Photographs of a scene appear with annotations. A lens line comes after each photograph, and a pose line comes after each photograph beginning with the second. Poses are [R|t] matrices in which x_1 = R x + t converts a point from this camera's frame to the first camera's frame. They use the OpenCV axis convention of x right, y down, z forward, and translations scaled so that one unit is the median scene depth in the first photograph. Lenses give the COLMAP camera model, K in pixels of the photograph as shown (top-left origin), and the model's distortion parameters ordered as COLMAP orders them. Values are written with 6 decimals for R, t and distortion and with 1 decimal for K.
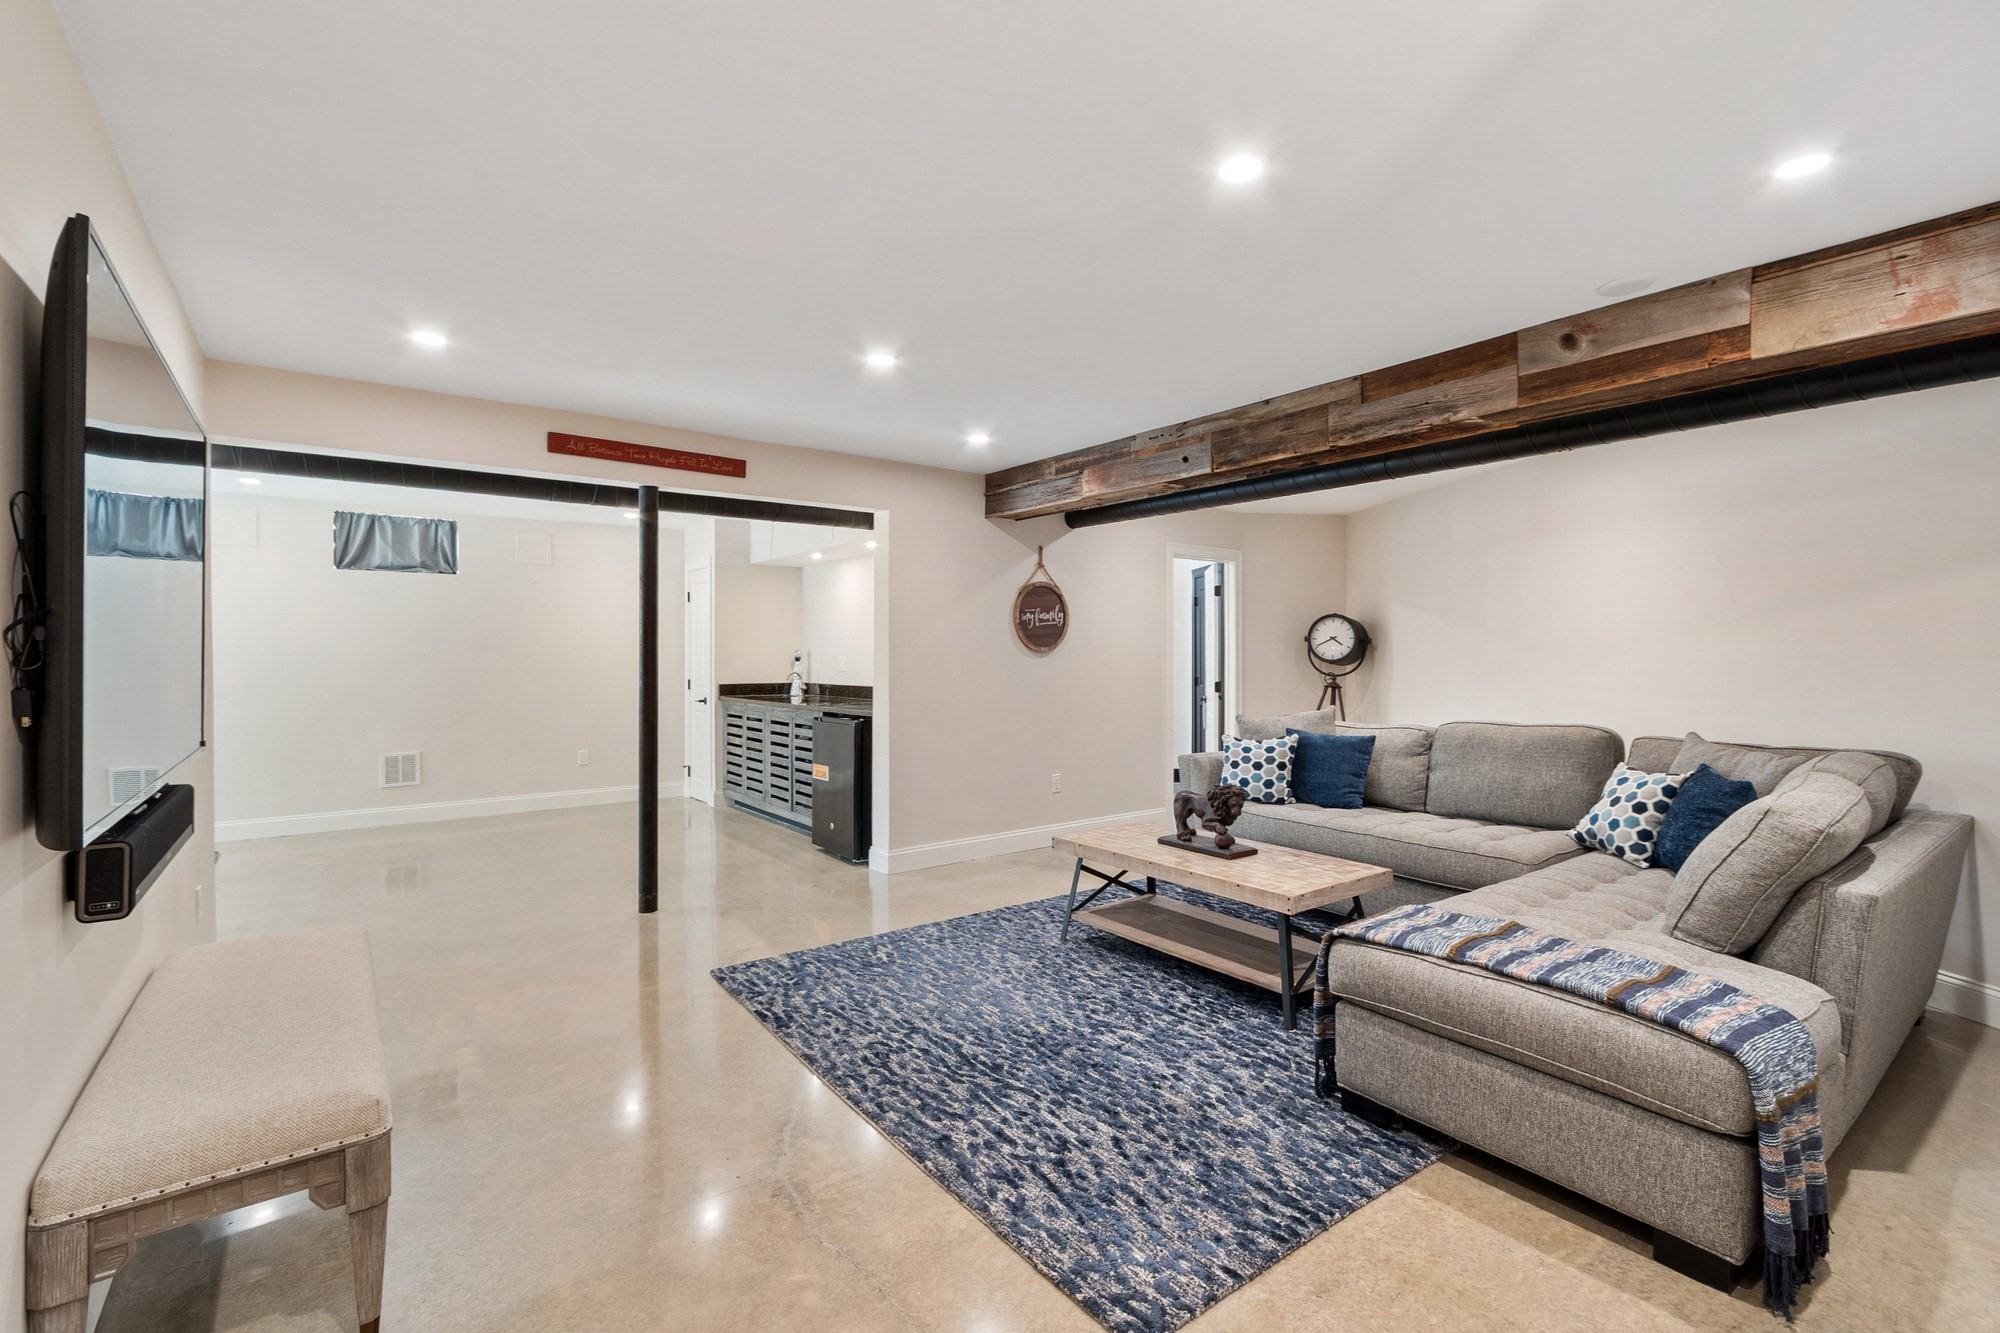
lens RADIAL K [[890.6, 0, 1002.7], [0, 890.6, 655.0], [0, 0, 1]] dist [0.001456, 0.000011]
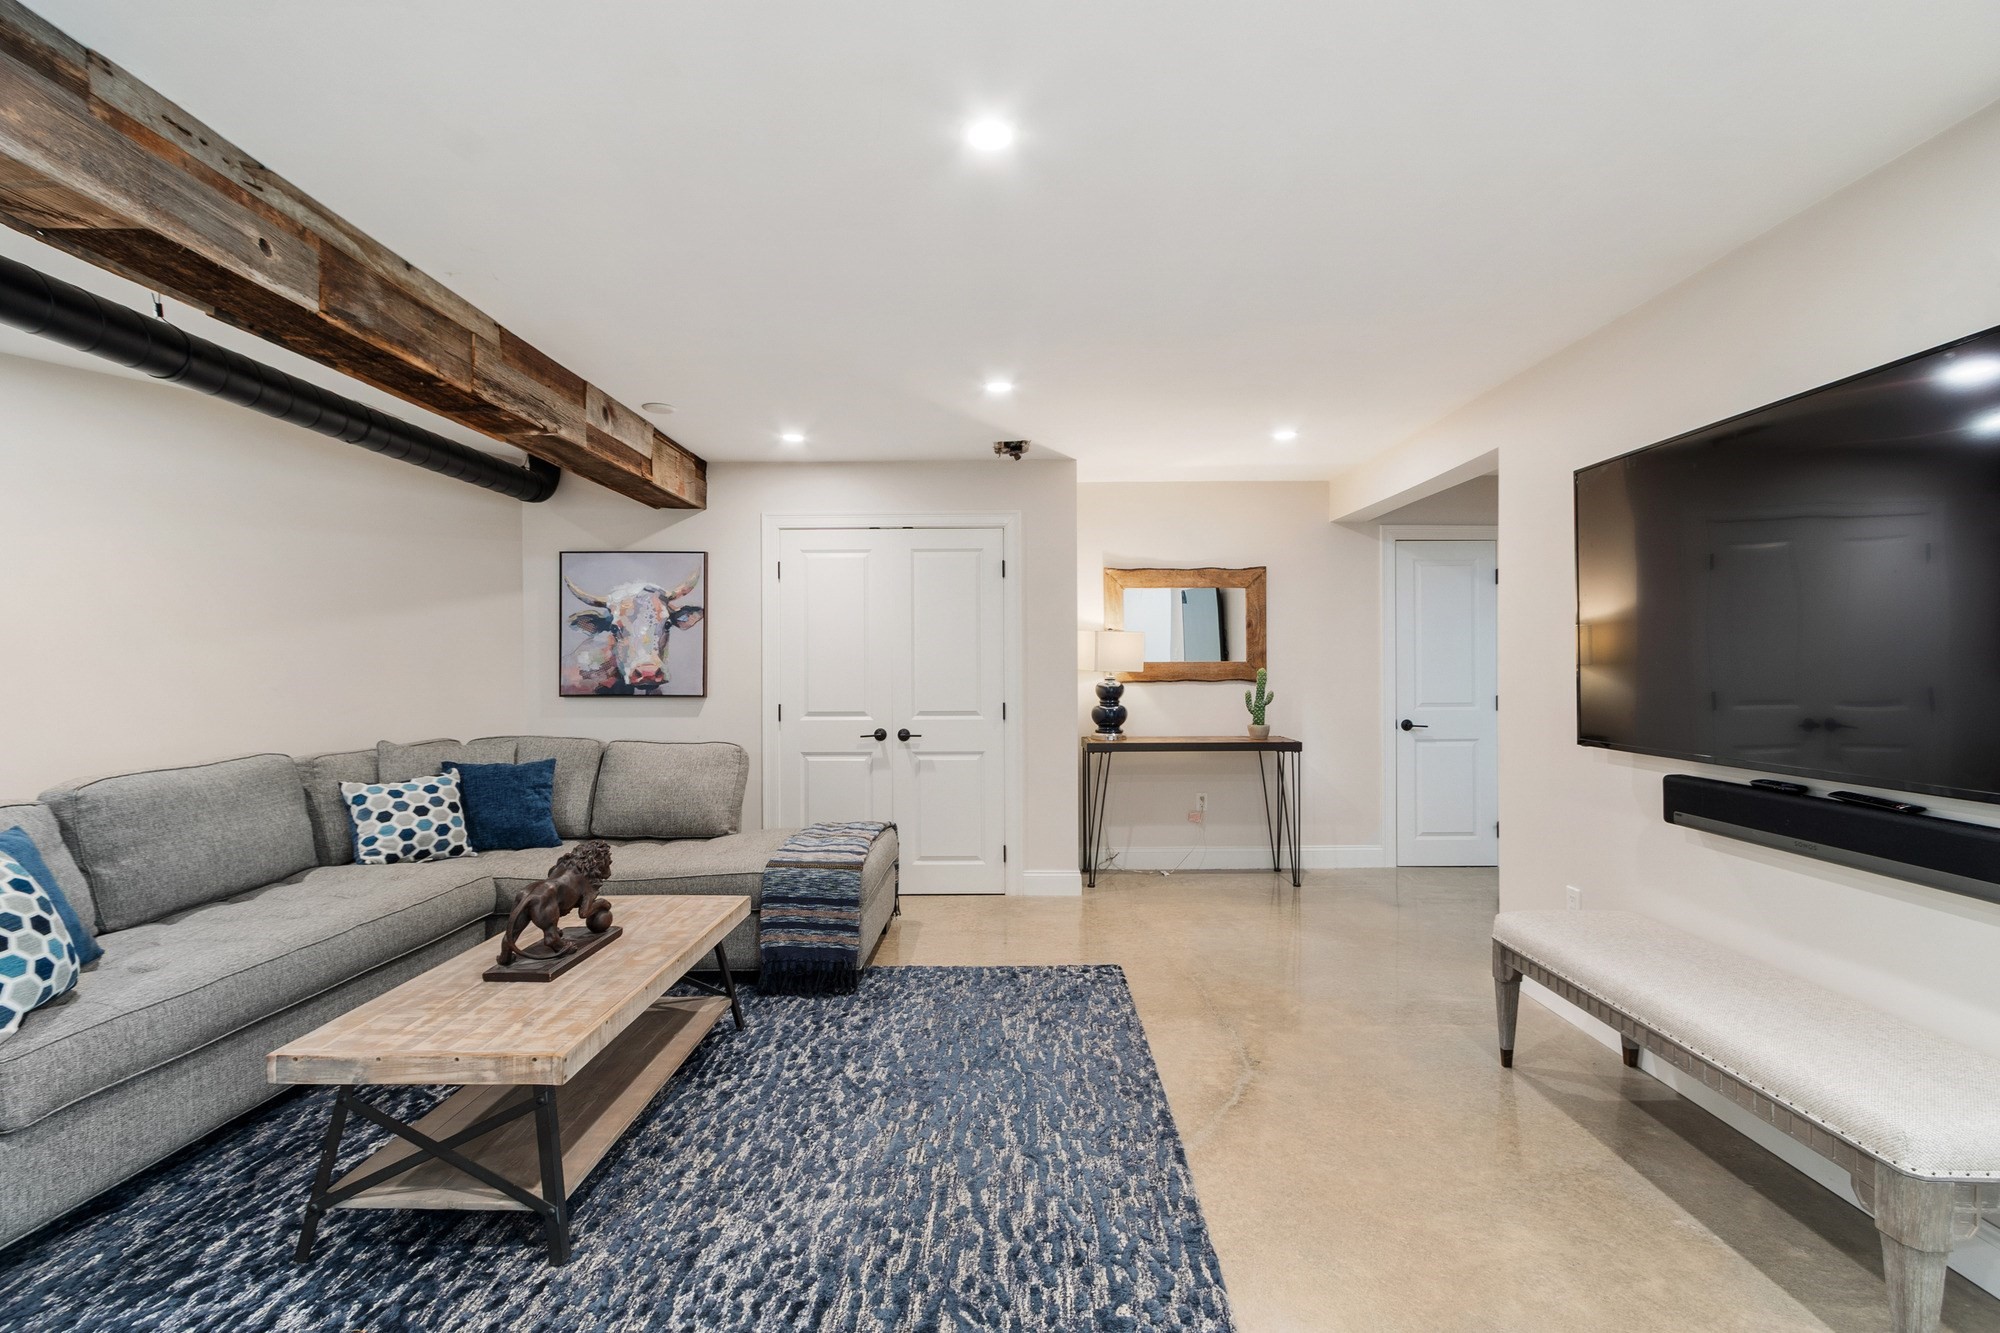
lens RADIAL K [[890.6, 0, 1000.2], [0, 890.6, 664.9], [0, 0, 1]] dist [0.001456, 0.000011]
pose [[-0.793815, 0.004766, 0.608141, -0.519051], [0.006906, 0.999975, 0.001178, -0.000782], [-0.608121, 0.005135, -0.793828, 1.555529]]
